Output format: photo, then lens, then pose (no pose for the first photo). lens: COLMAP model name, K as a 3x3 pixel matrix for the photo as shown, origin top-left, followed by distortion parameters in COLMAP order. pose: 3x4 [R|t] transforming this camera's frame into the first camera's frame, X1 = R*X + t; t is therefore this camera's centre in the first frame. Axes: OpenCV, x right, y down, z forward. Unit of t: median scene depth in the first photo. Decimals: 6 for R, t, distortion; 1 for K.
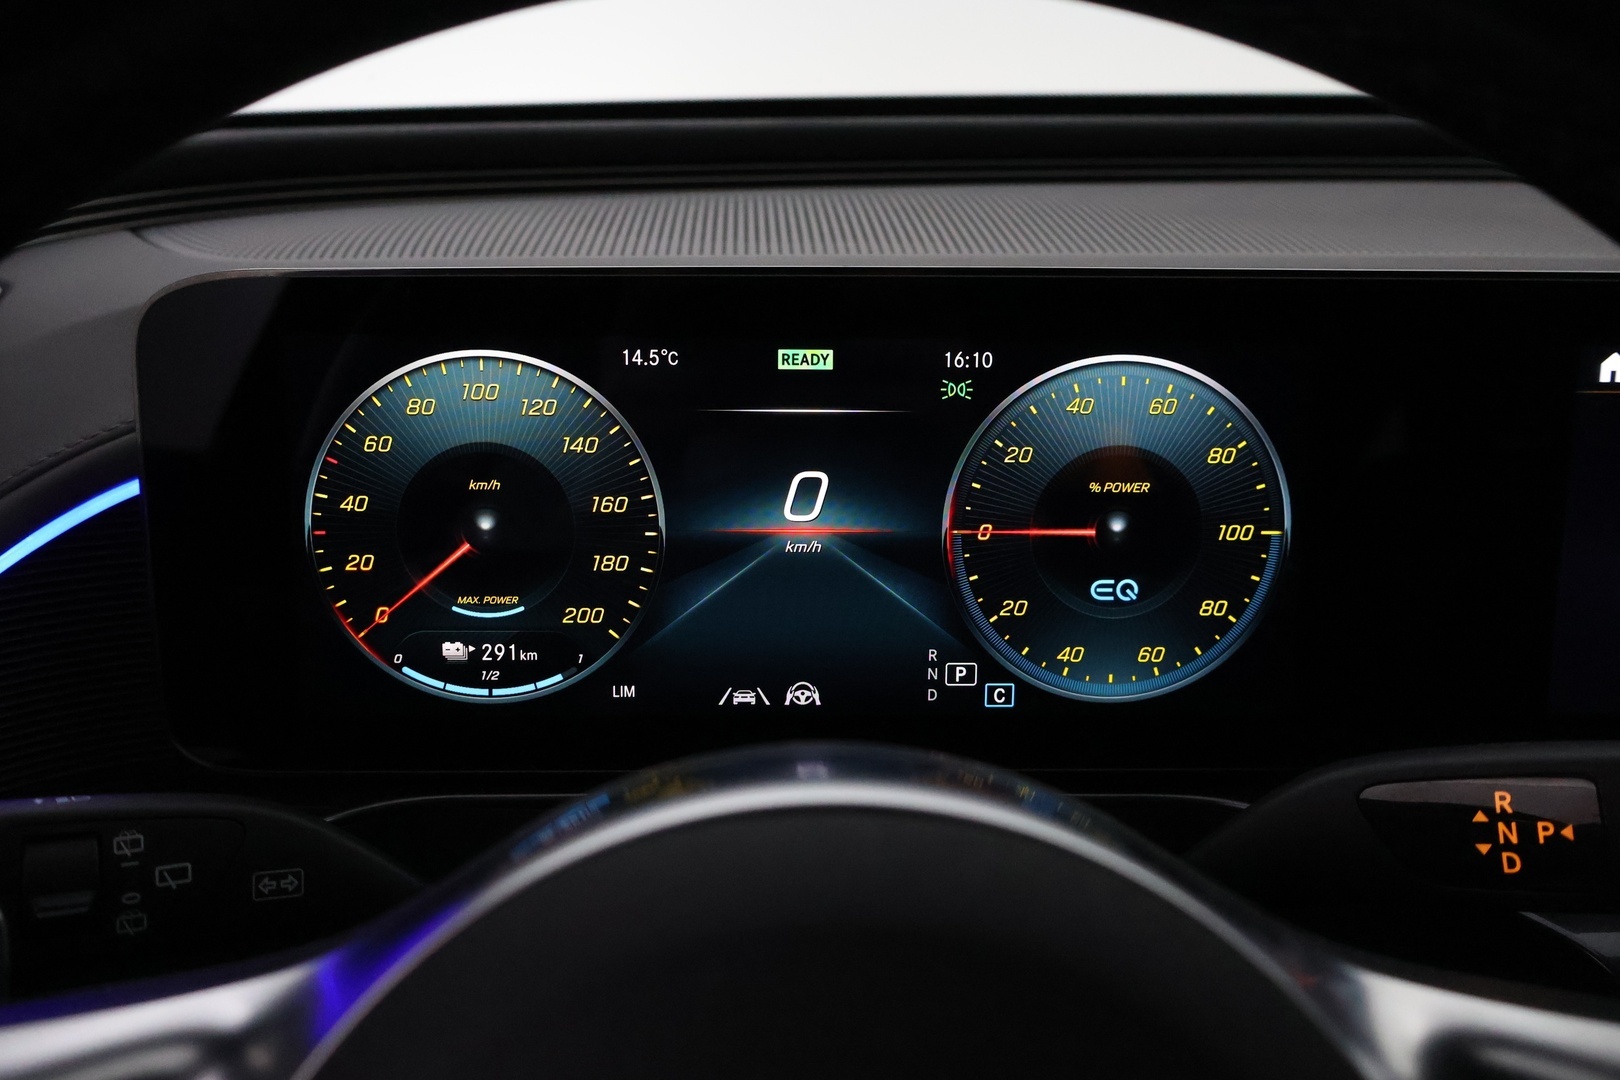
lens RADIAL K [[1359.7, 0, 796.4], [0, 1359.7, 535.1], [0, 0, 1]] dist [-0.004729, 0.002712]
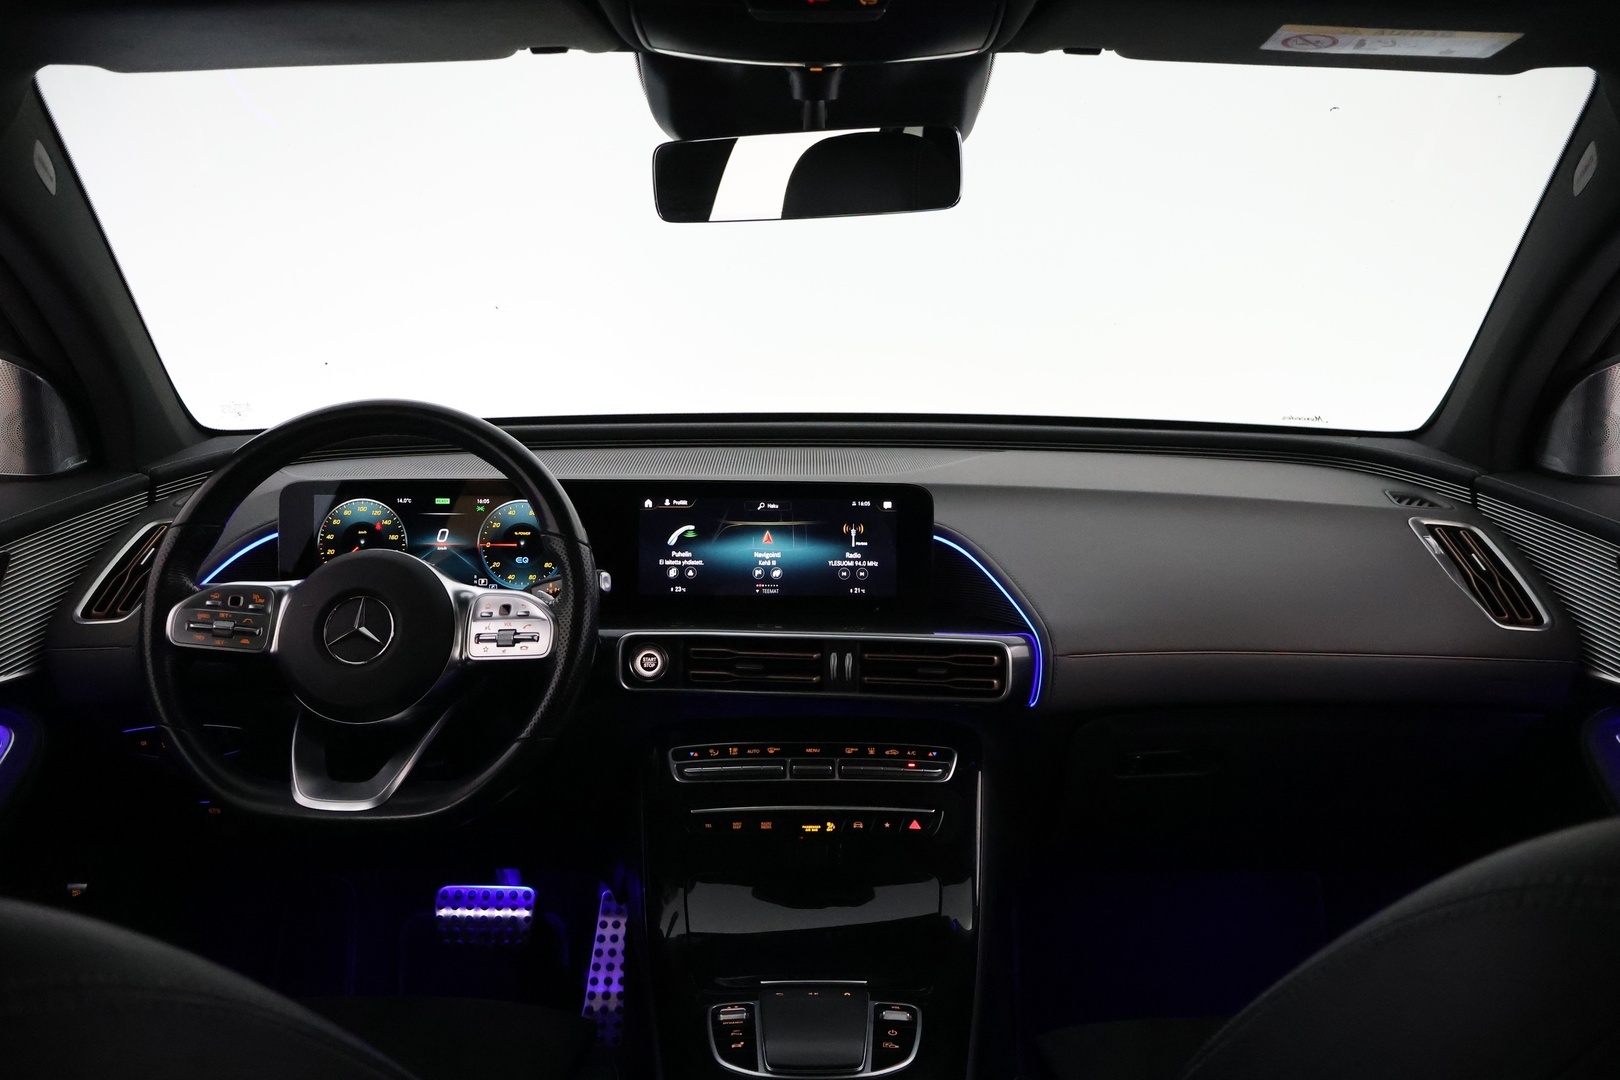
lens RADIAL K [[1359.7, 0, 809.6], [0, 1359.7, 545.2], [0, 0, 1]] dist [-0.004729, 0.002712]
pose [[0.998794, -0.001092, -0.049093, 1.265796], [-0.006340, 0.988519, -0.150966, 0.589083], [0.048694, 0.151095, 0.987319, -2.843866]]
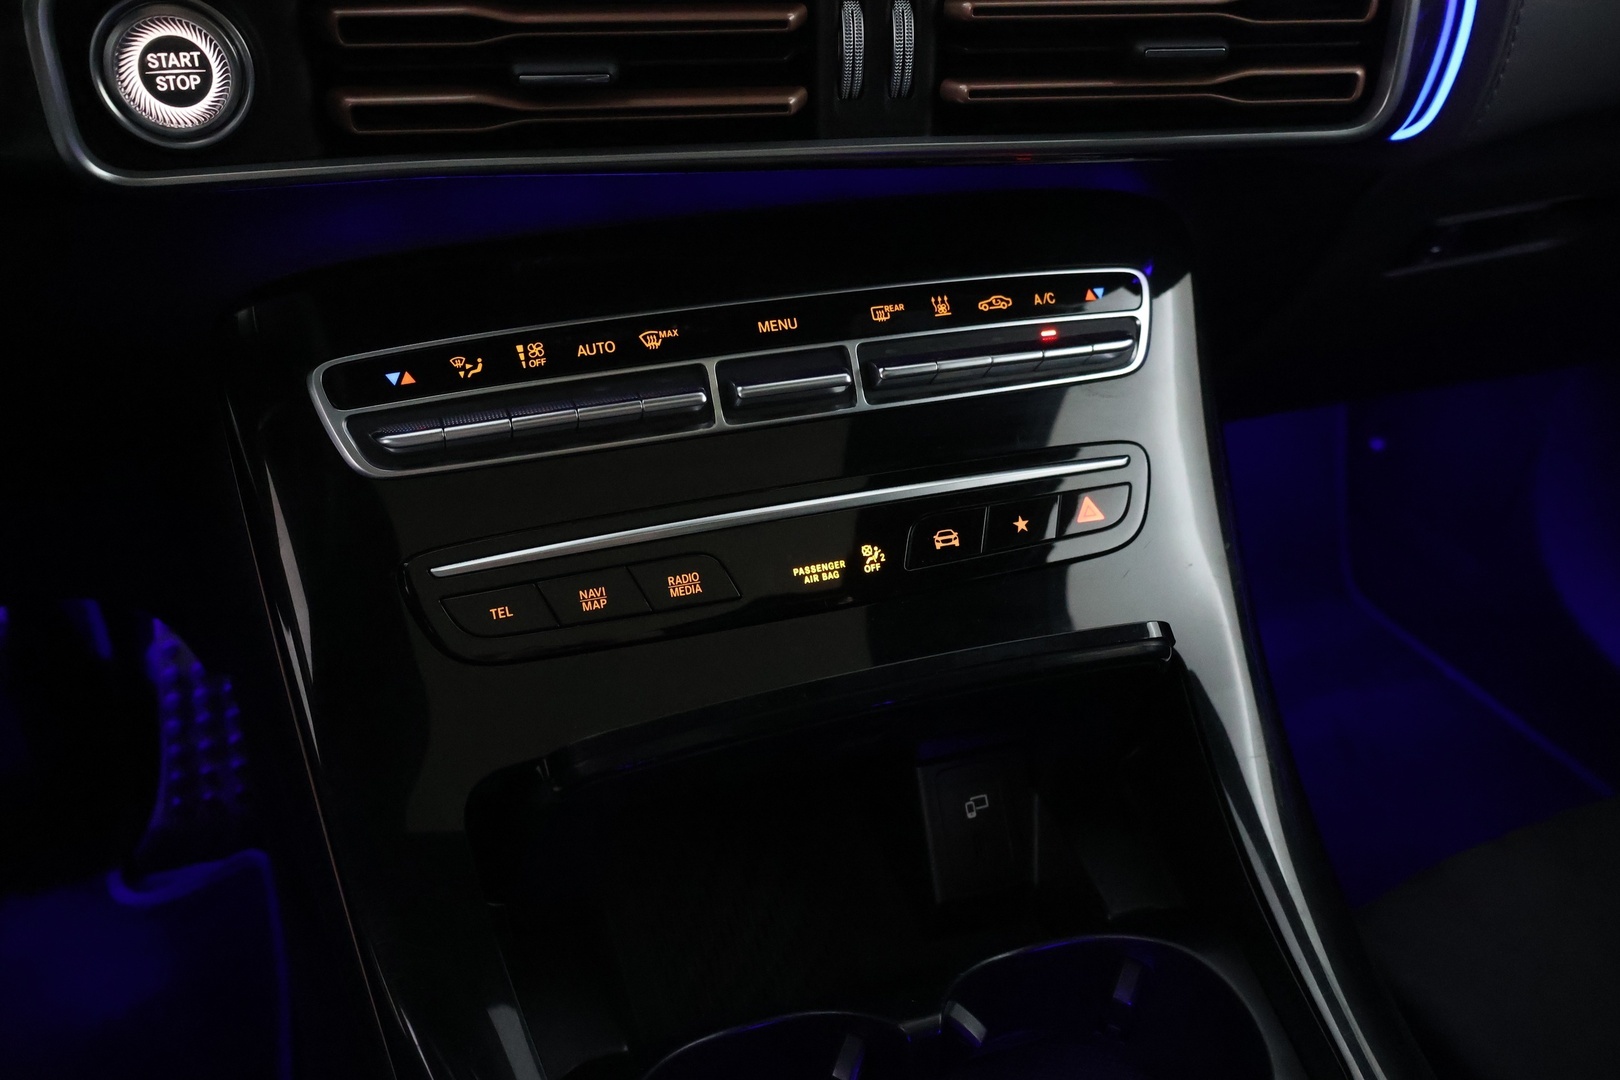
lens RADIAL K [[1359.7, 0, 812.1], [0, 1359.7, 539.4], [0, 0, 1]] dist [-0.004729, 0.002712]
pose [[0.962198, -0.136339, 0.235767, 0.810631], [0.057040, 0.947360, 0.315049, 0.384224], [-0.266310, -0.289692, 0.919325, -0.271441]]
